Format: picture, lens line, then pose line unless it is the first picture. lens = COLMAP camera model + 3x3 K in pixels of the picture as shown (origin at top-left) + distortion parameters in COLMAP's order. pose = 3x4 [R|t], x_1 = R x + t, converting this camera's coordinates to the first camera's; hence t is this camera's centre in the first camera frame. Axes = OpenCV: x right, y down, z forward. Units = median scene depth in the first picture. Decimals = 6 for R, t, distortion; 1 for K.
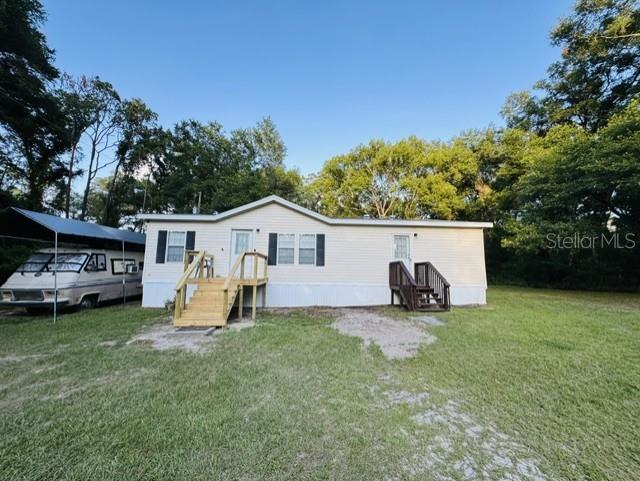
lens RADIAL K [[256.3, 0, 321.3], [0, 256.3, 236.5], [0, 0, 1]] dist [0.001811, -0.002054]
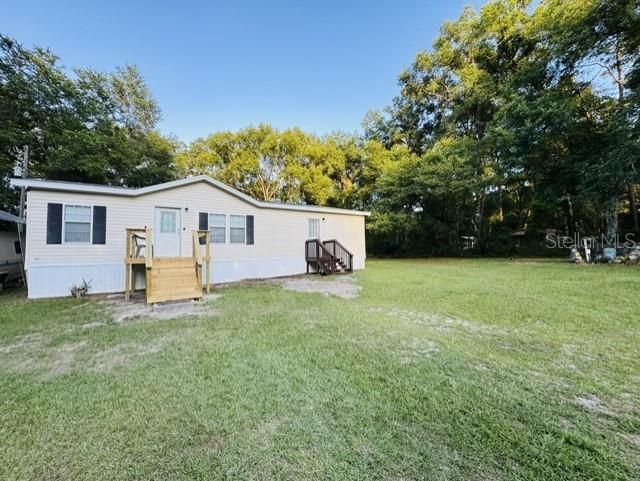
lens RADIAL K [[256.3, 0, 323.8], [0, 256.3, 236.9], [0, 0, 1]] dist [0.001811, -0.002054]
pose [[0.863670, -0.002151, 0.504052, -0.250501], [-0.036903, 0.997038, 0.067485, -0.002668], [-0.502704, -0.076886, 0.861032, -0.103051]]
